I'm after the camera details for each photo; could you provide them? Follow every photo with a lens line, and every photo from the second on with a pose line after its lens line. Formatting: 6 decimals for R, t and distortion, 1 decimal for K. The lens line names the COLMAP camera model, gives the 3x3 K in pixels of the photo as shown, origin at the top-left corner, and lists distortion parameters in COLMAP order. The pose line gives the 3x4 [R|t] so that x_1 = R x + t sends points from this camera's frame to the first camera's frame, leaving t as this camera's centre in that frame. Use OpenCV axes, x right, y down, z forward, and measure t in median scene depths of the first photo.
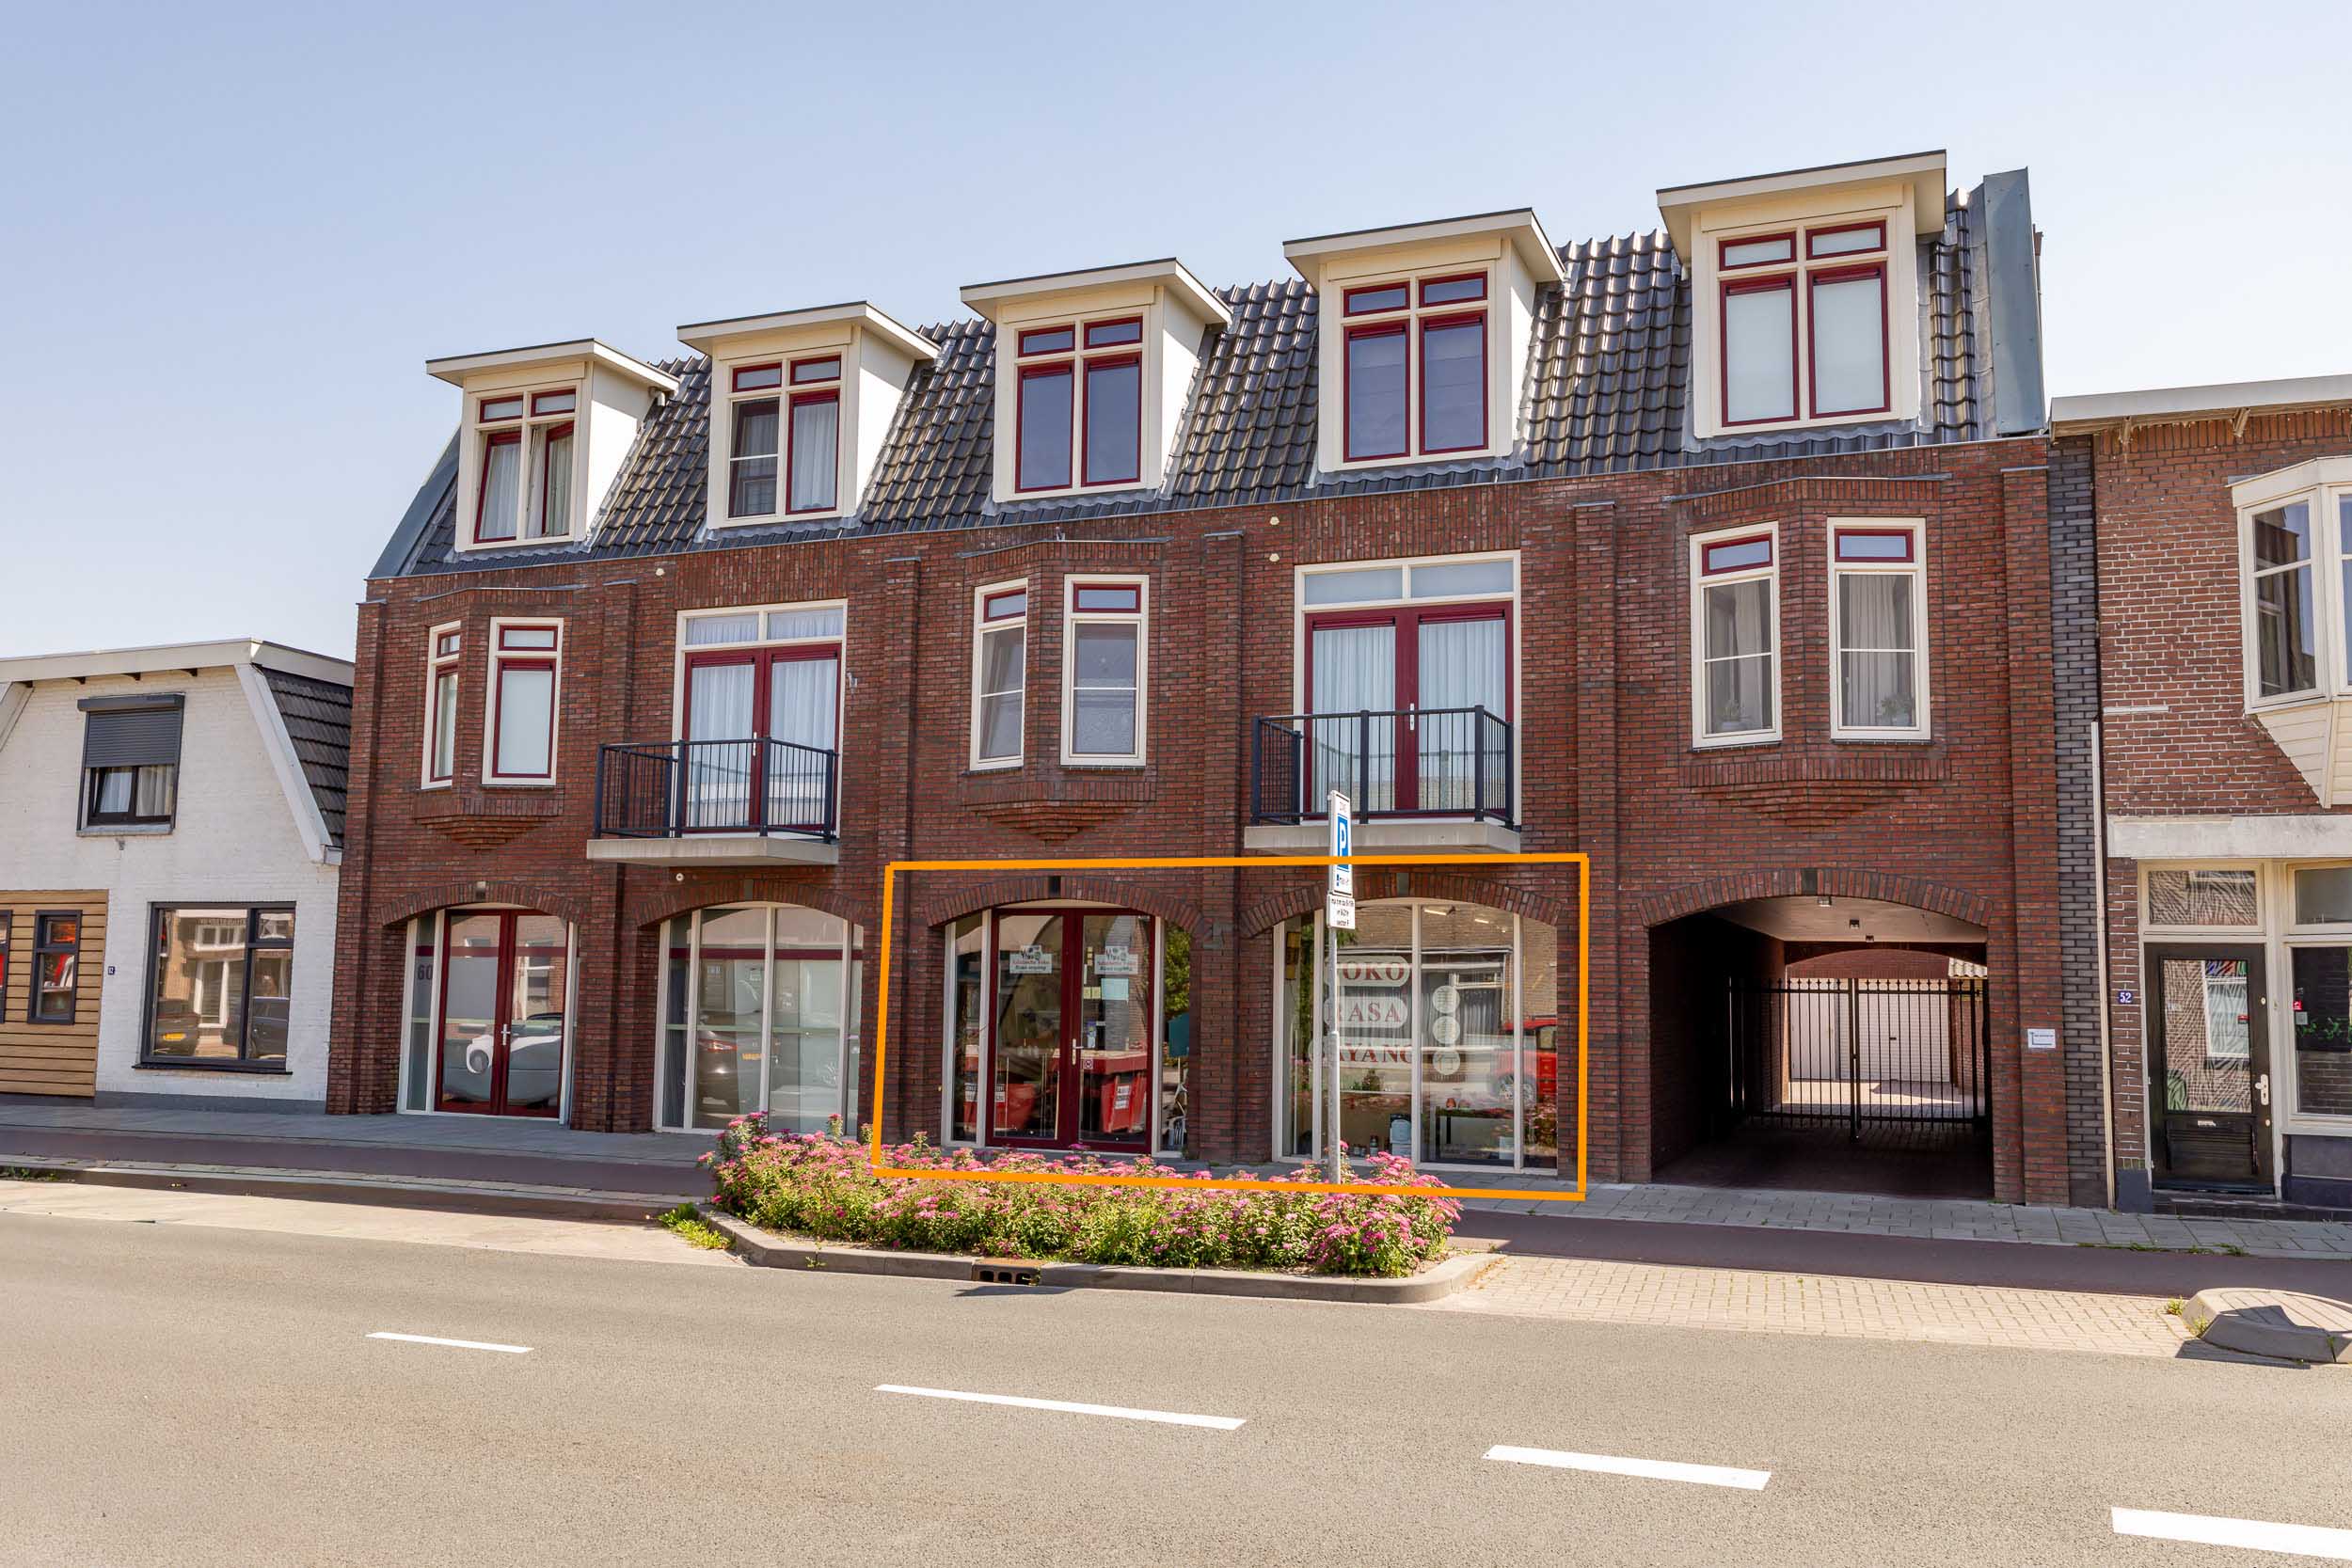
lens RADIAL K [[2153.6, 0, 1173.4], [0, 2153.6, 746.3], [0, 0, 1]] dist [0.013698, -0.002609]
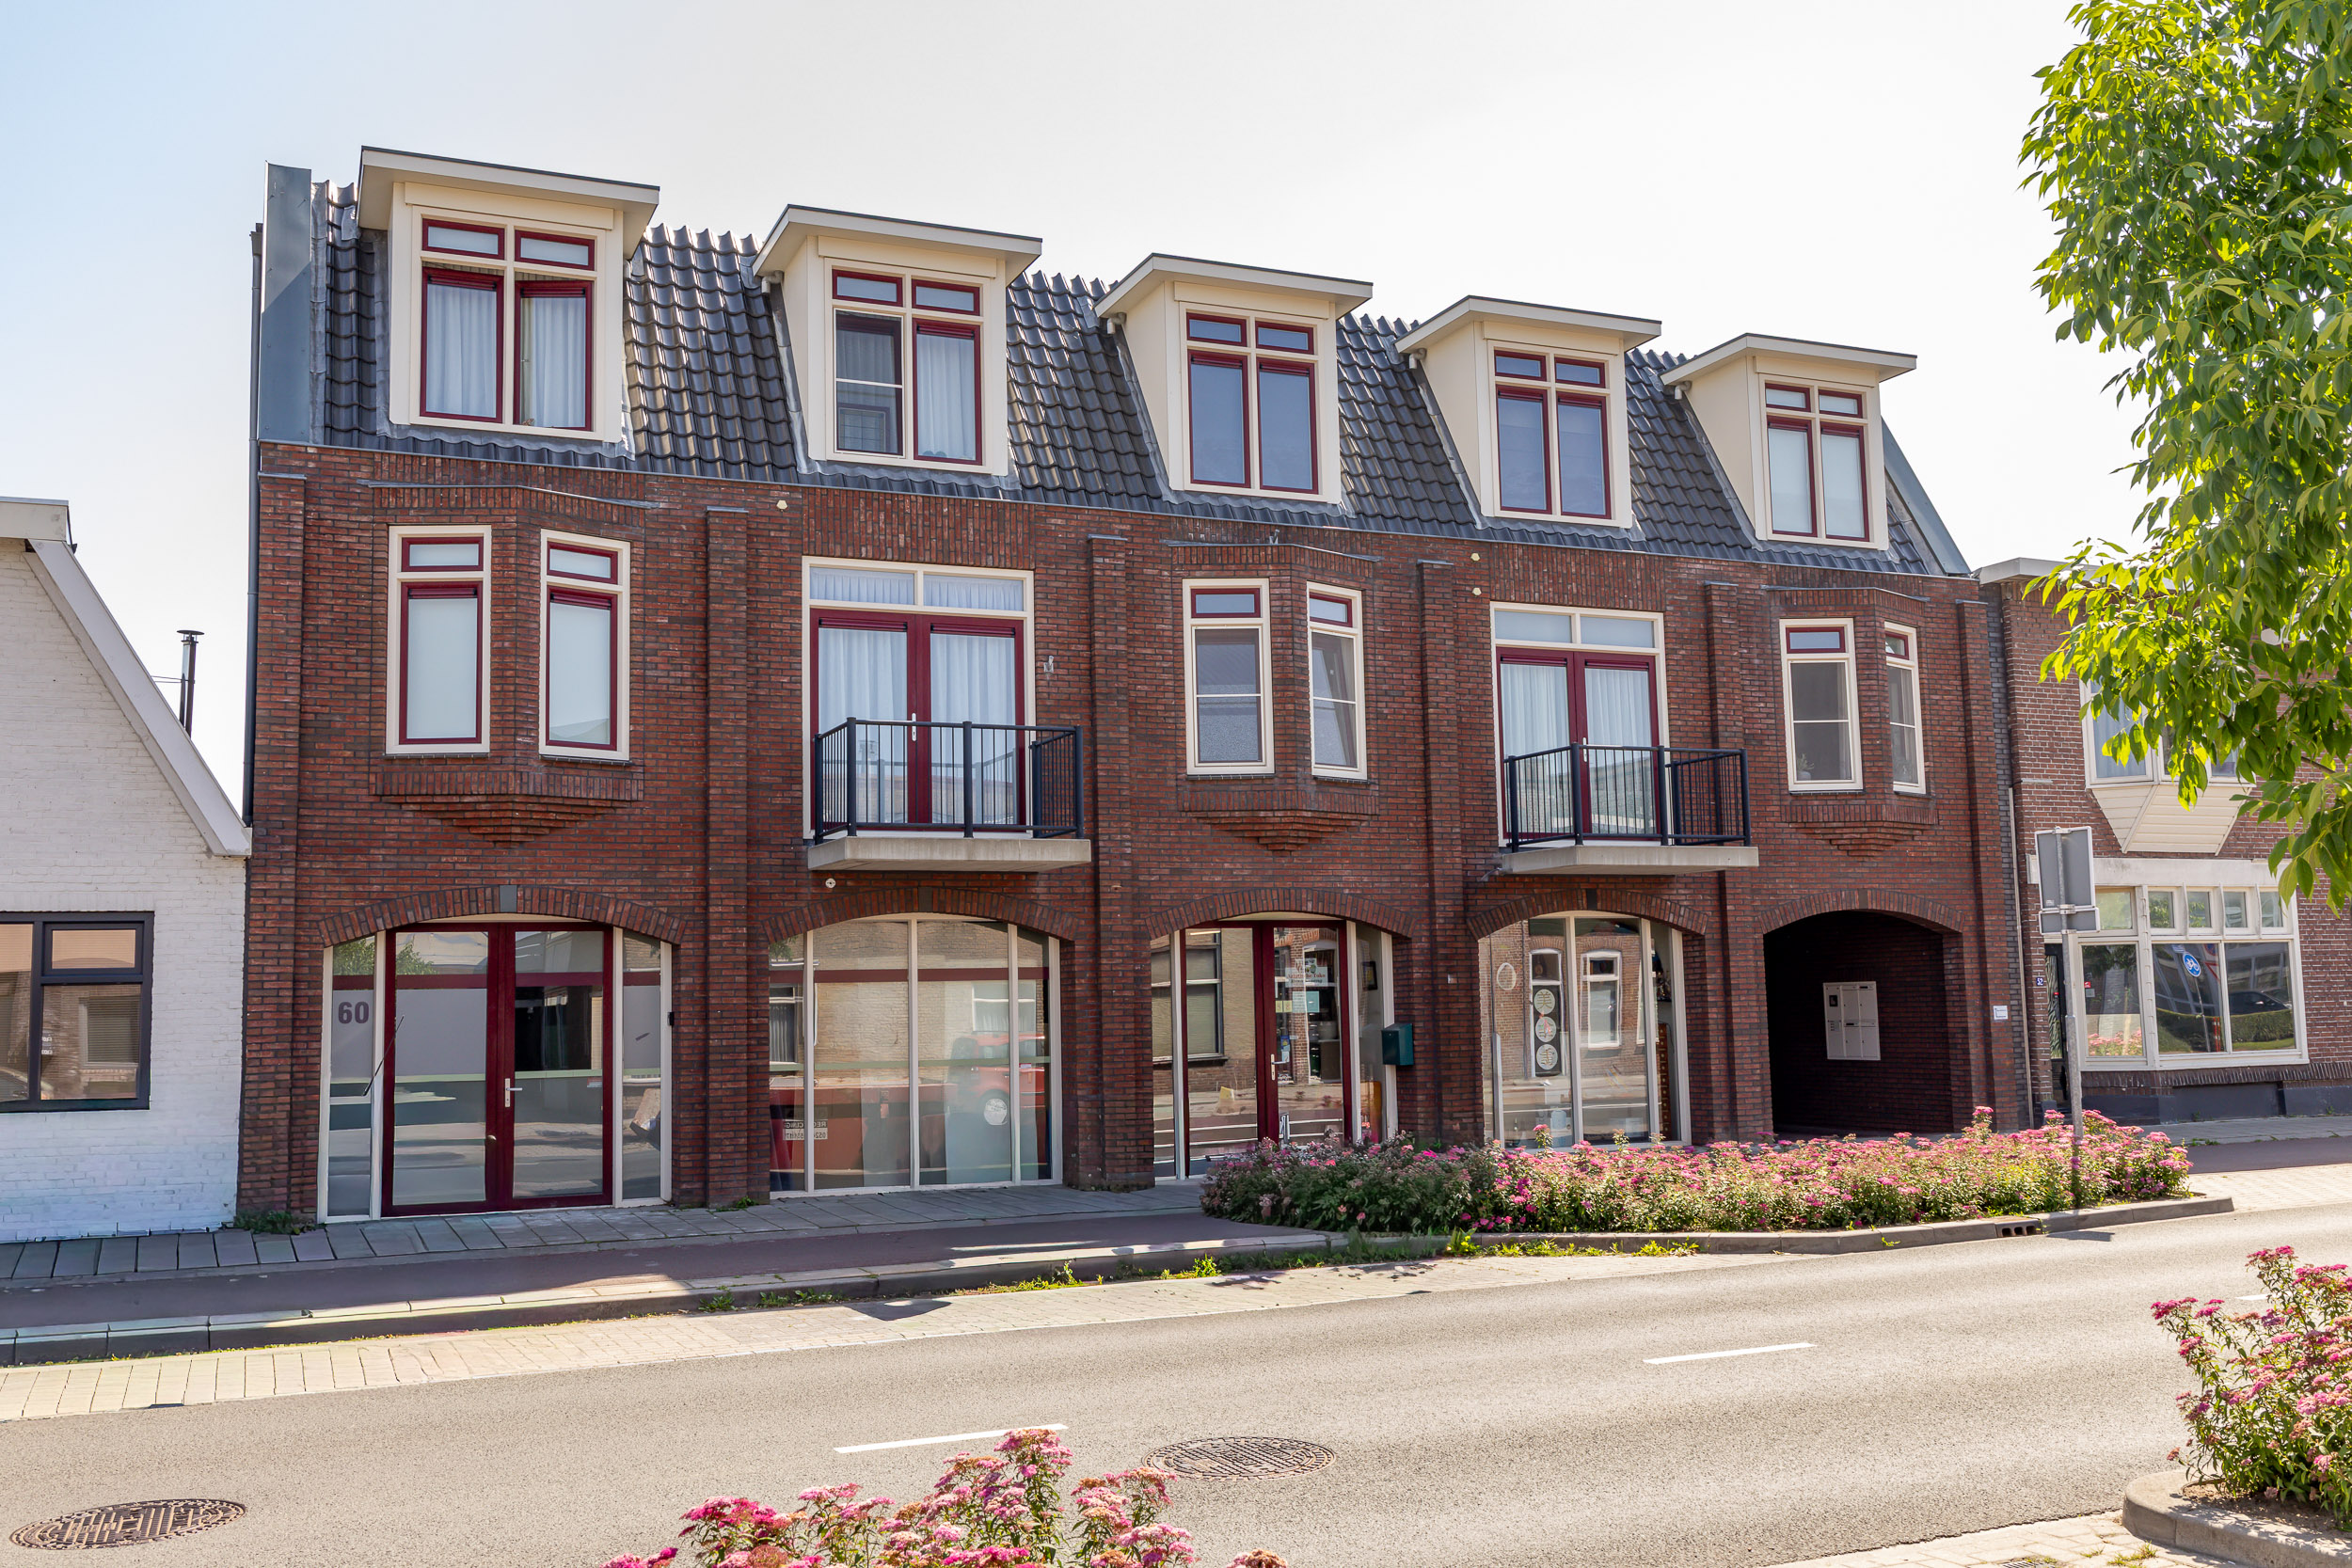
lens RADIAL K [[2199.9, 0, 1176.0], [0, 2199.9, 784.0], [0, 0, 1]] dist [0.004815, 0.008471]
pose [[0.654976, 0.046760, 0.754202, -0.696270], [-0.054297, 0.998416, -0.014748, 0.025419], [-0.753697, -0.031291, 0.656477, 0.317174]]
